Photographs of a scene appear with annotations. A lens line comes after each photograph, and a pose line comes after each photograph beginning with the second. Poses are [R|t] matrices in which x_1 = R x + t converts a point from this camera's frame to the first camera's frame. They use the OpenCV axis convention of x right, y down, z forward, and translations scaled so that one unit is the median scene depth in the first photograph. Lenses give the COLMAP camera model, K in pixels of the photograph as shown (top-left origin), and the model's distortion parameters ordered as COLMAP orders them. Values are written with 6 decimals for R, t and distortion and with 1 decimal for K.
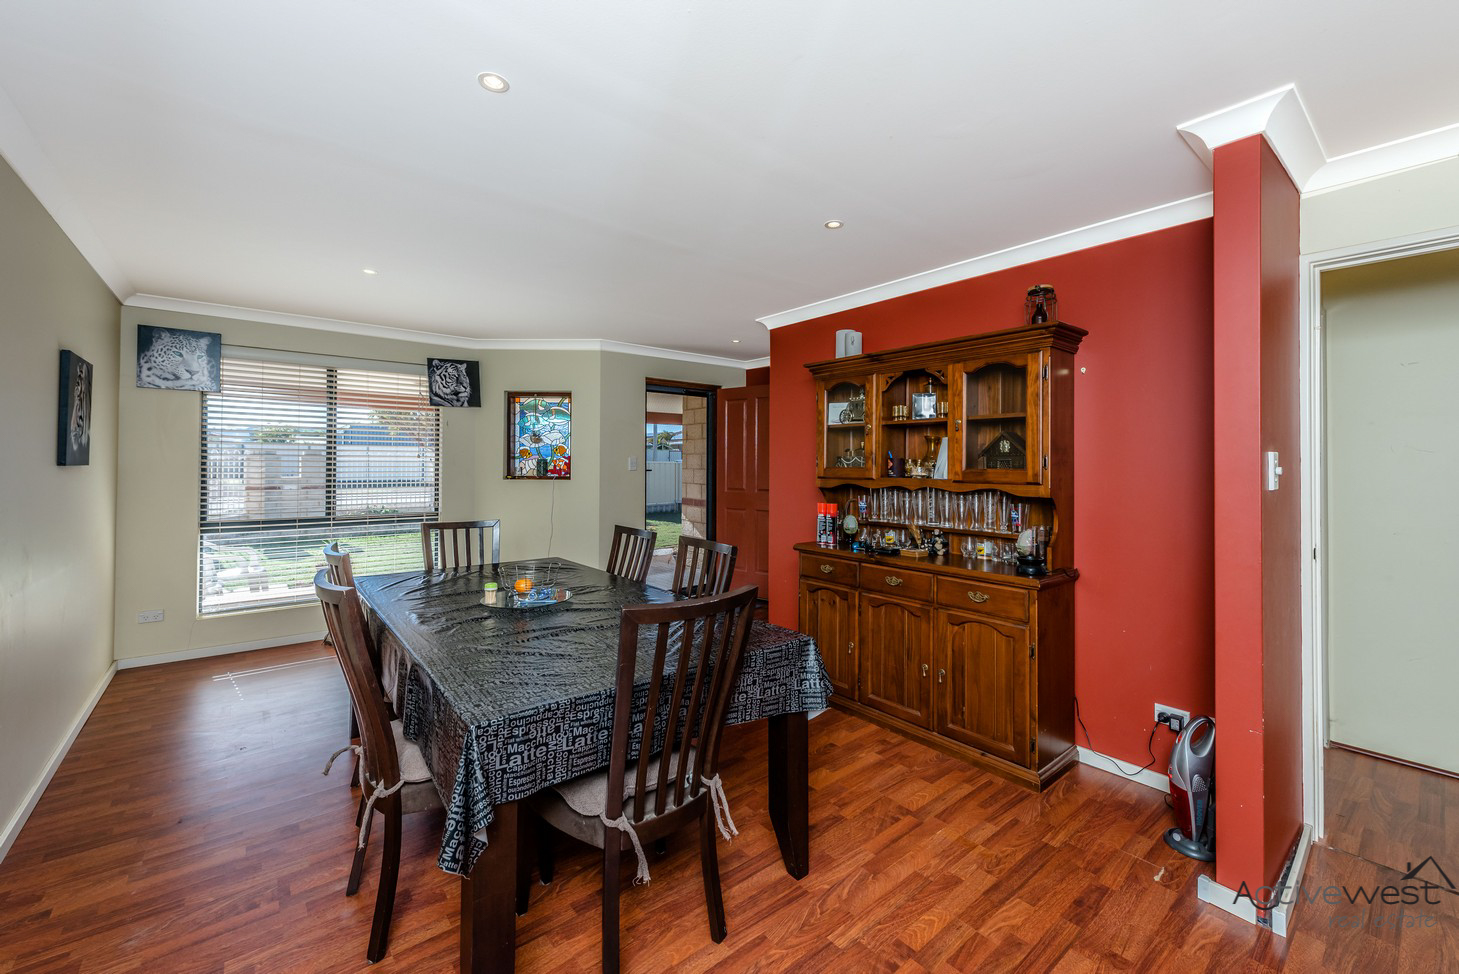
lens RADIAL K [[591.9, 0, 727.8], [0, 591.9, 457.4], [0, 0, 1]] dist [0.001589, 0.000065]
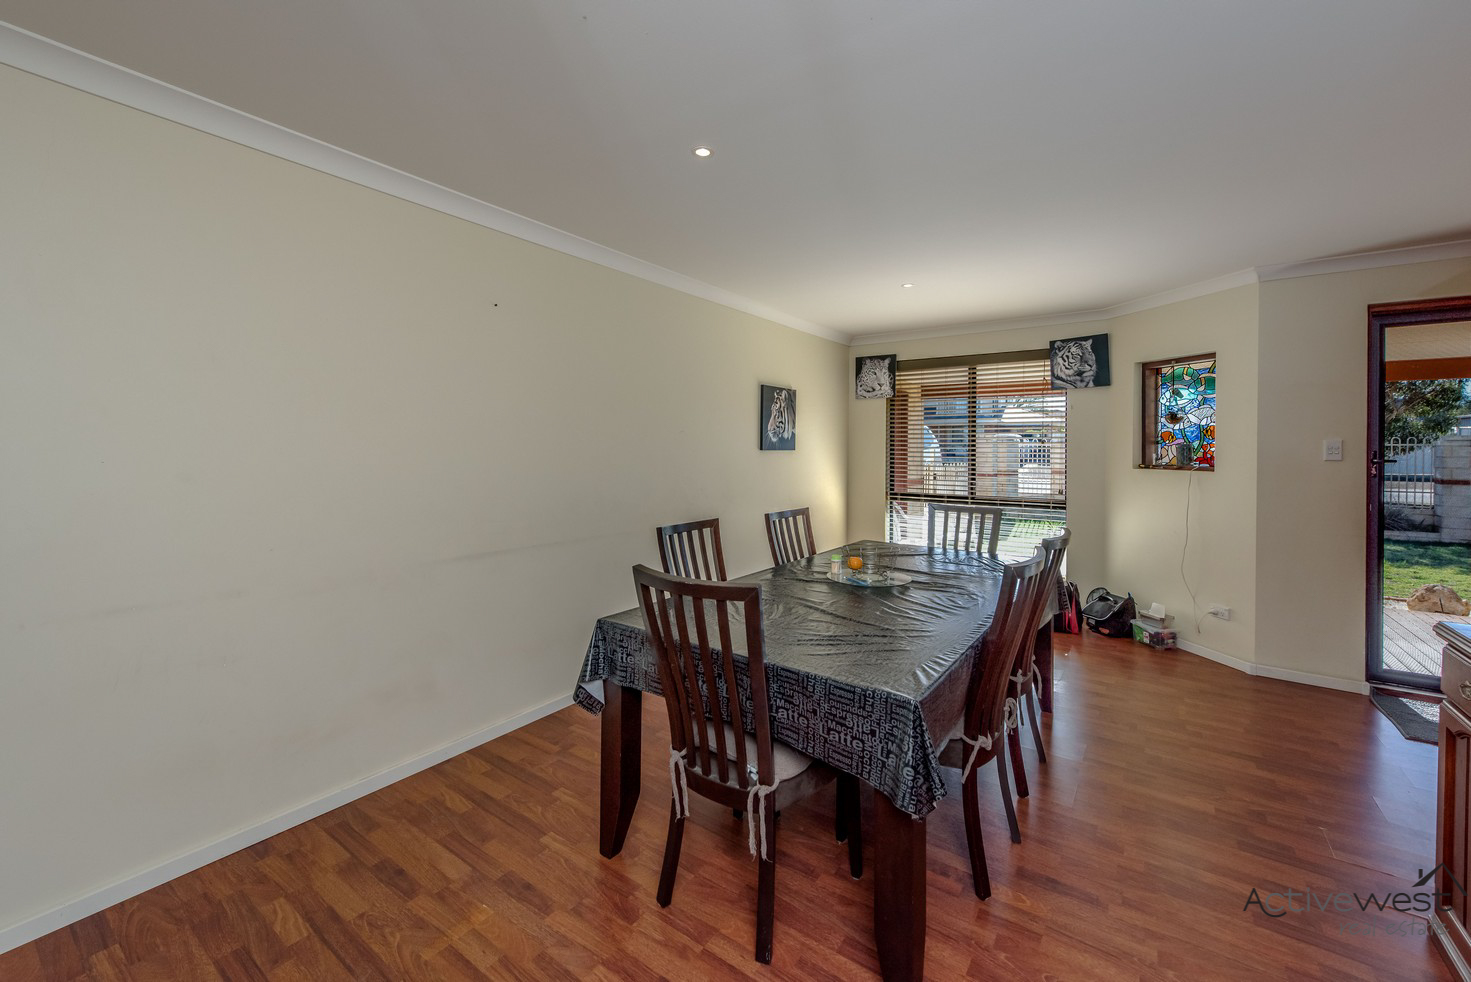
lens RADIAL K [[585.6, 0, 733.1], [0, 585.6, 452.3], [0, 0, 1]] dist [-0.000746, -0.000130]
pose [[0.258665, 0.003698, -0.965960, 0.283076], [0.007866, 0.999951, 0.005935, 0.004839], [0.965935, -0.009133, 0.258624, 0.241047]]
